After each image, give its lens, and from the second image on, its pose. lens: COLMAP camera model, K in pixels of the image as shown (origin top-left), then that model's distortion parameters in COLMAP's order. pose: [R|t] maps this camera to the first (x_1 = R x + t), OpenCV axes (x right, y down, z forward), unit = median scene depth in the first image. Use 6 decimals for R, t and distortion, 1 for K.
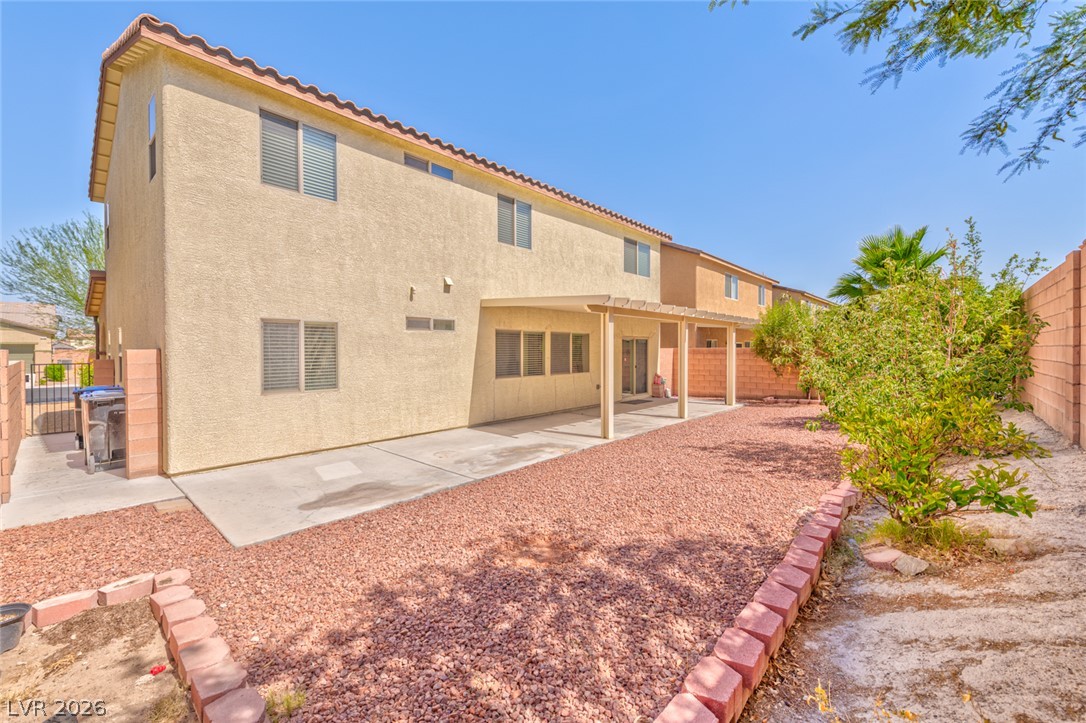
lens RADIAL K [[431.8, 0, 544.8], [0, 431.8, 358.2], [0, 0, 1]] dist [0.001624, -0.000378]
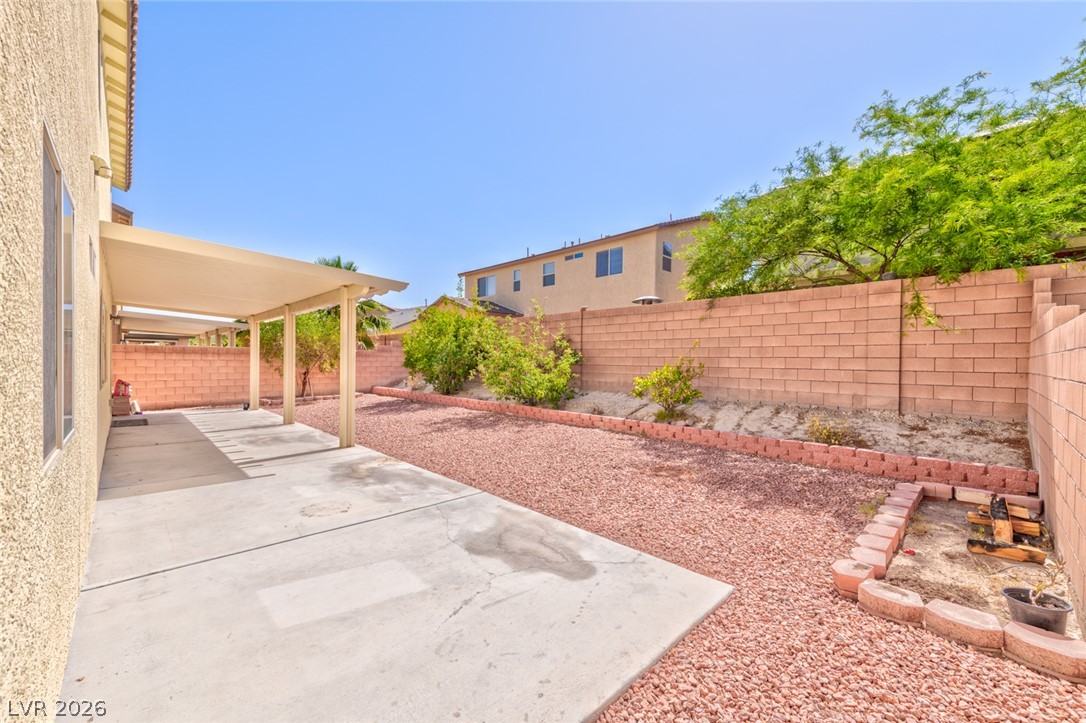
lens RADIAL K [[431.8, 0, 544.5], [0, 431.8, 367.9], [0, 0, 1]] dist [0.001624, -0.000378]
pose [[0.041498, 0.003728, 0.999132, -0.974862], [0.002634, 0.999989, -0.003841, 0.056541], [-0.999135, 0.002791, 0.041488, 0.876309]]
